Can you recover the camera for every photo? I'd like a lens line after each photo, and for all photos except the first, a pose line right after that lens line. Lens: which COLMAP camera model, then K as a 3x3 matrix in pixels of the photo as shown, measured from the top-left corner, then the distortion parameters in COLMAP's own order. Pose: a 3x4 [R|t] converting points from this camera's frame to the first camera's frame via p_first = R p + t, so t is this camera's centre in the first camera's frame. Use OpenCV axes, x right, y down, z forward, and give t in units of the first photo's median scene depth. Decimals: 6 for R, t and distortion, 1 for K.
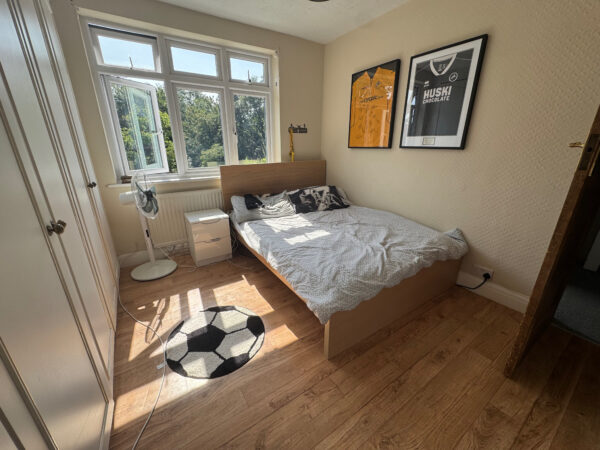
lens RADIAL K [[241.3, 0, 300.1], [0, 241.3, 226.5], [0, 0, 1]] dist [-0.007340, 0.000559]
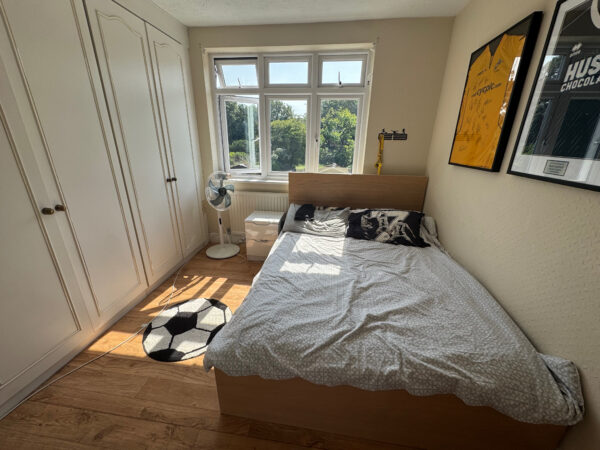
lens RADIAL K [[241.3, 0, 299.6], [0, 241.3, 225.9], [0, 0, 1]] dist [-0.007340, 0.000559]
pose [[0.753473, 0.233918, -0.614460, 0.449061], [-0.232277, 0.969010, 0.084065, -0.150084], [0.615082, 0.079384, 0.784457, 0.286020]]
